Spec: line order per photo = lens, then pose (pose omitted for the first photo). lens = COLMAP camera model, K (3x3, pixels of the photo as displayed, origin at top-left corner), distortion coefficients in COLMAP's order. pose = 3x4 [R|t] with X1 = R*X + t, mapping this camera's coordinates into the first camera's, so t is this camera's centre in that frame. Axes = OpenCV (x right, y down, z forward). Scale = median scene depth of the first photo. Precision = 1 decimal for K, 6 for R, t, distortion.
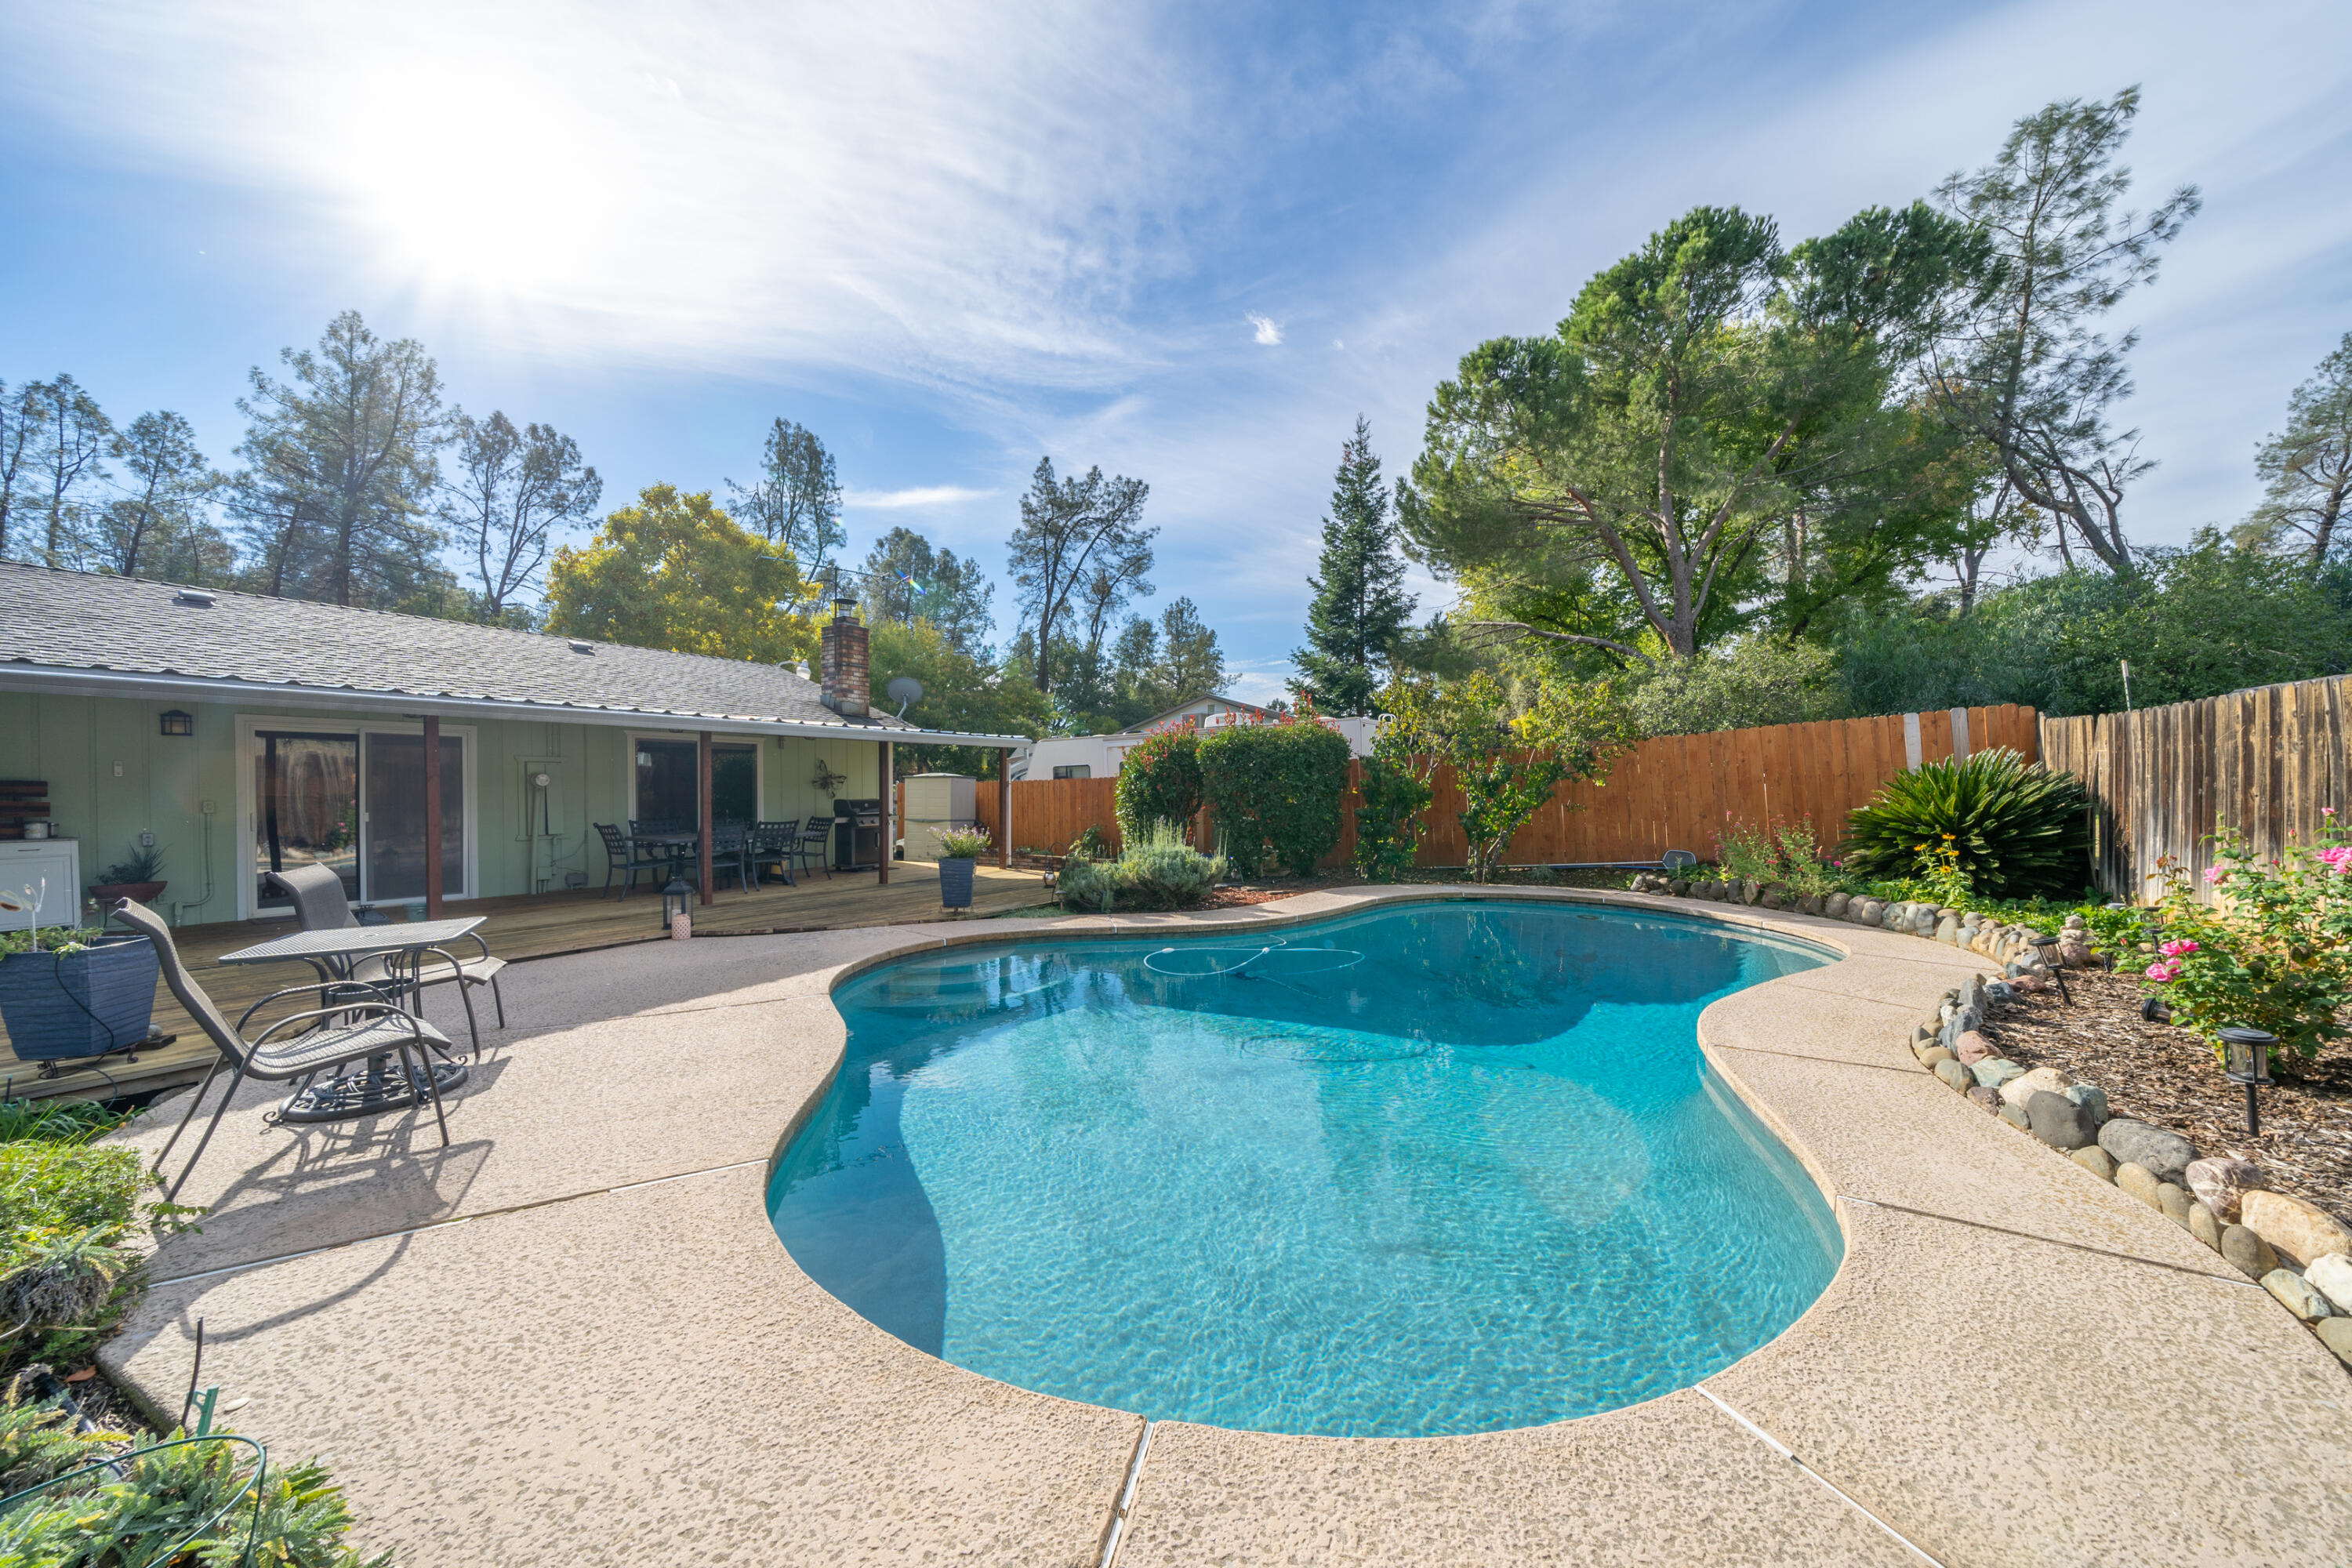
lens RADIAL K [[812.0, 0, 1172.7], [0, 812.0, 791.4], [0, 0, 1]] dist [-0.006308, 0.000181]
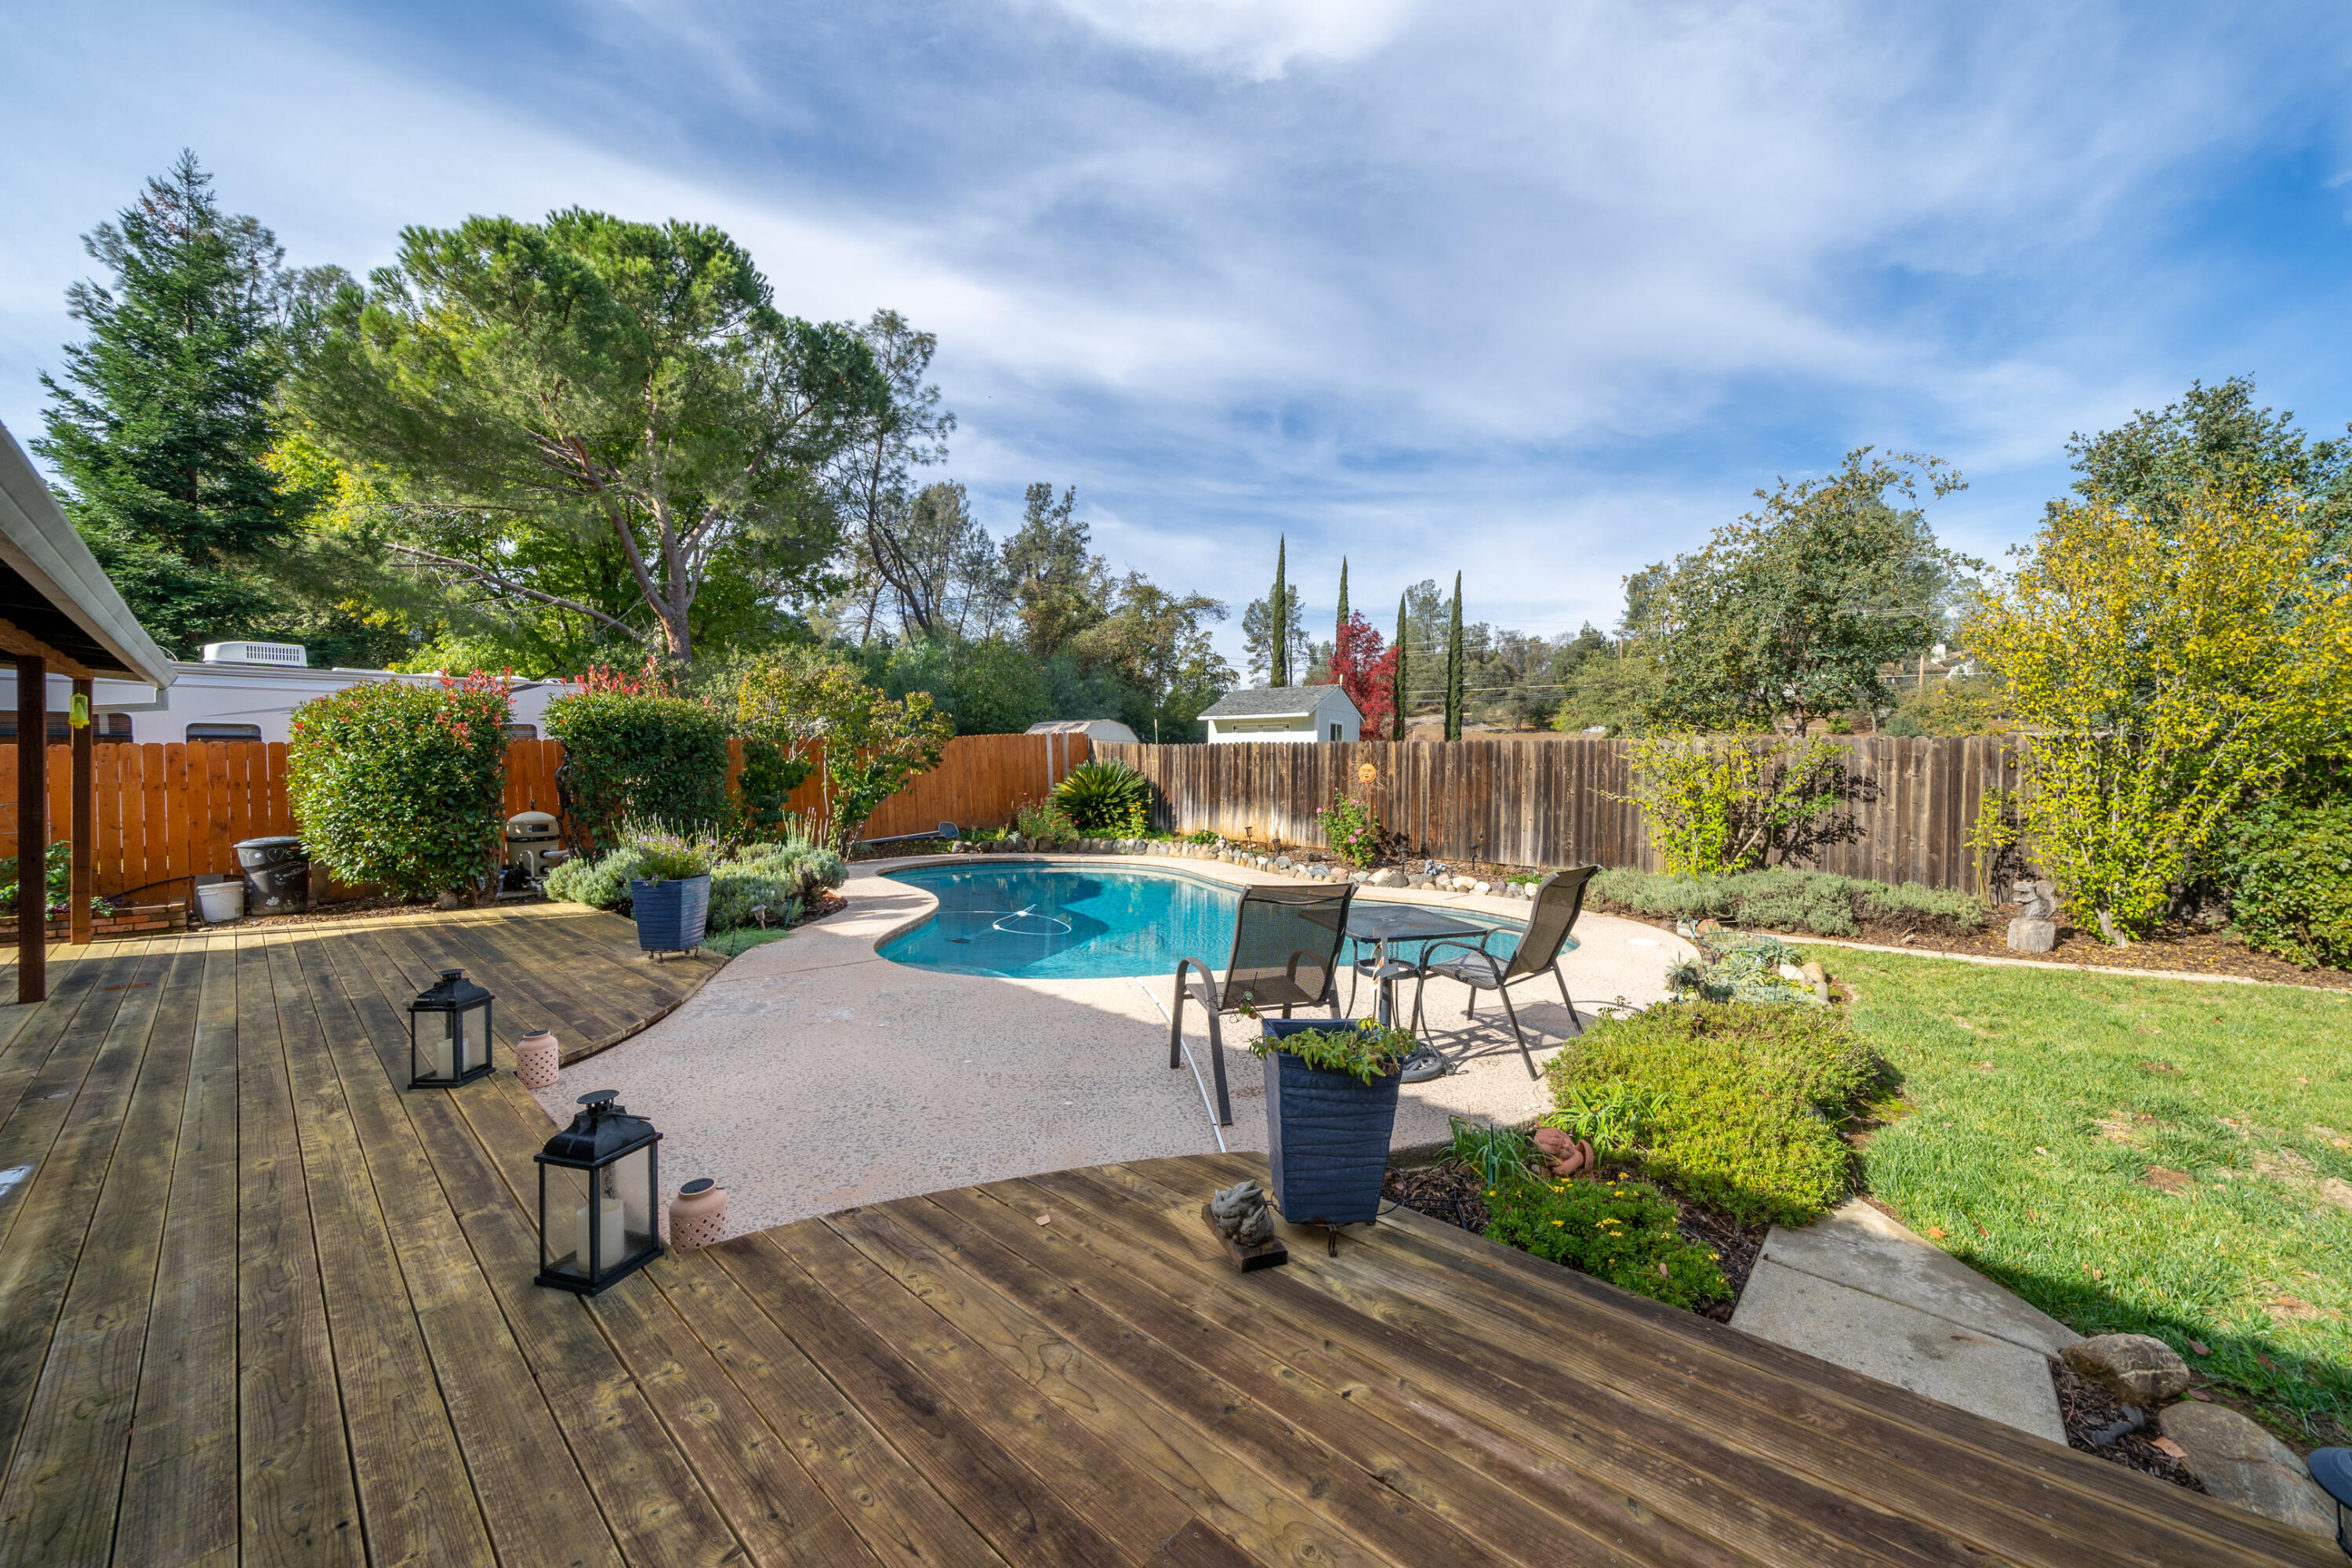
lens RADIAL K [[846.6, 0, 1221.6], [0, 846.6, 783.9], [0, 0, 1]] dist [-0.001517, -0.000021]
pose [[0.136113, -0.006530, 0.990672, -0.227462], [-0.008149, 0.999937, 0.007711, -0.002098], [-0.990660, -0.009123, 0.136051, 0.110840]]
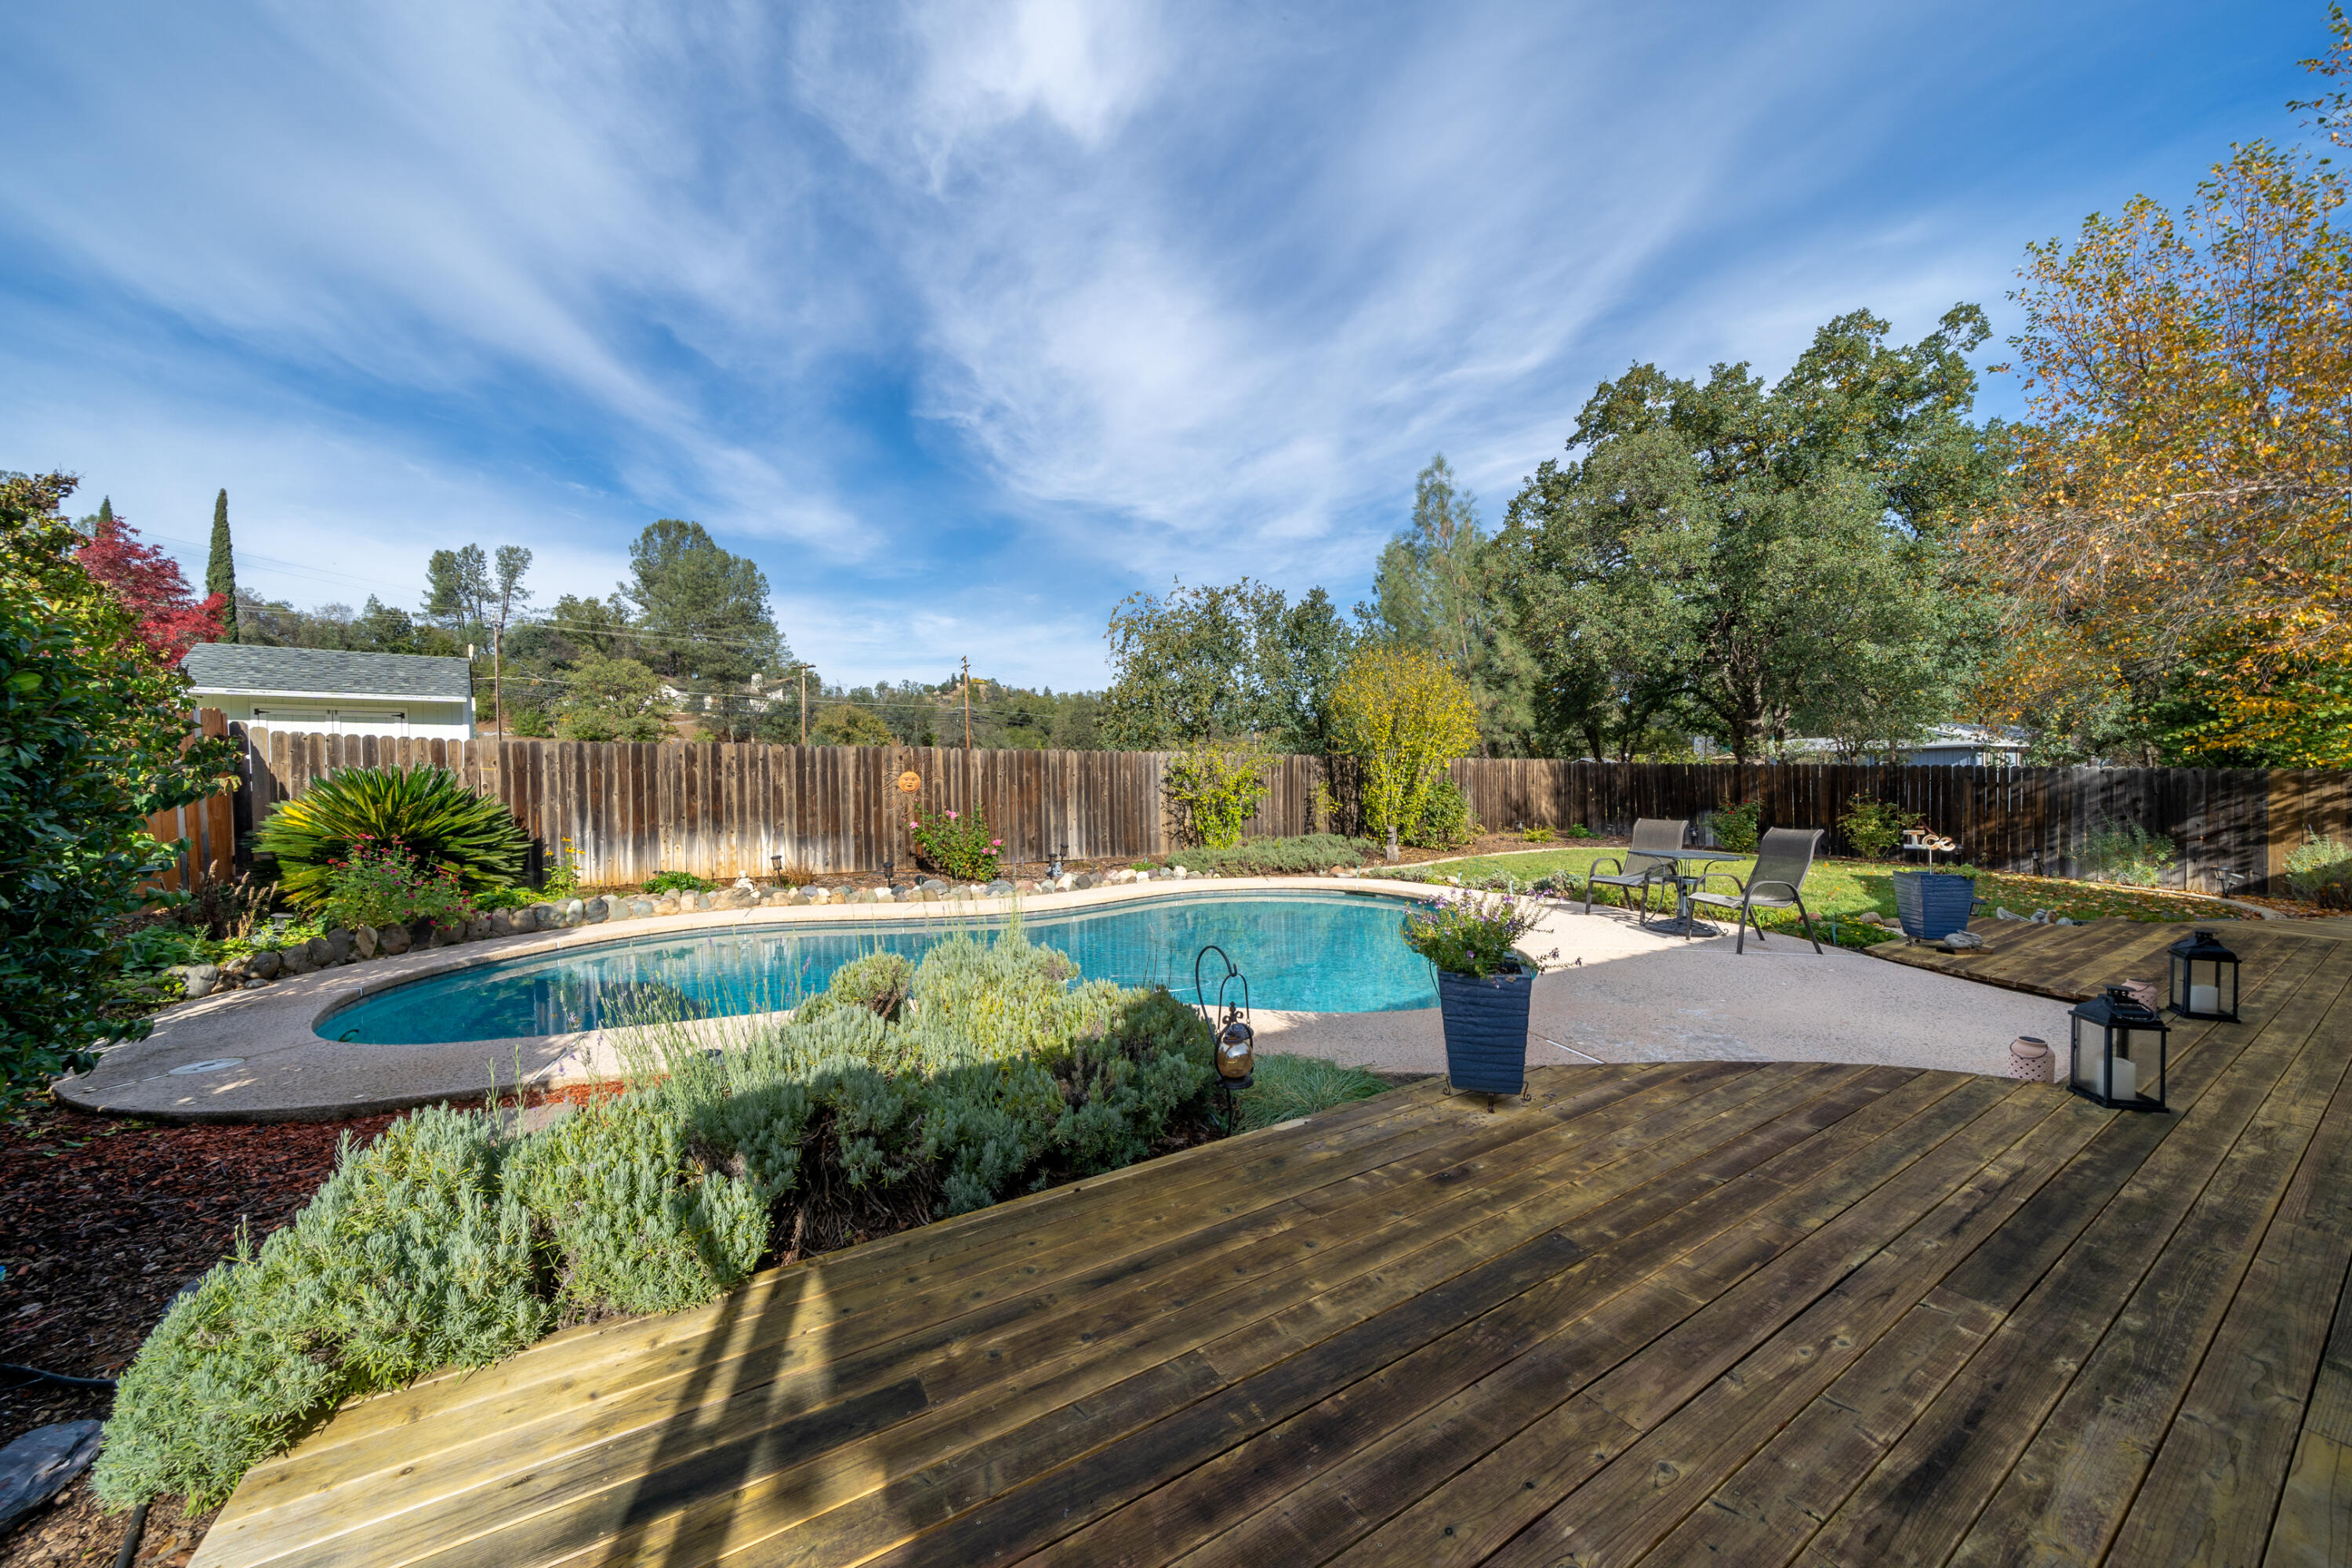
lens RADIAL K [[801.4, 0, 1179.7], [0, 801.4, 825.1], [0, 0, 1]] dist [-0.006729, 0.000033]
pose [[-0.894988, -0.009471, 0.445989, -0.078043], [0.017178, 0.998301, 0.055671, -0.003353], [-0.445759, 0.057486, -0.893305, 0.352130]]
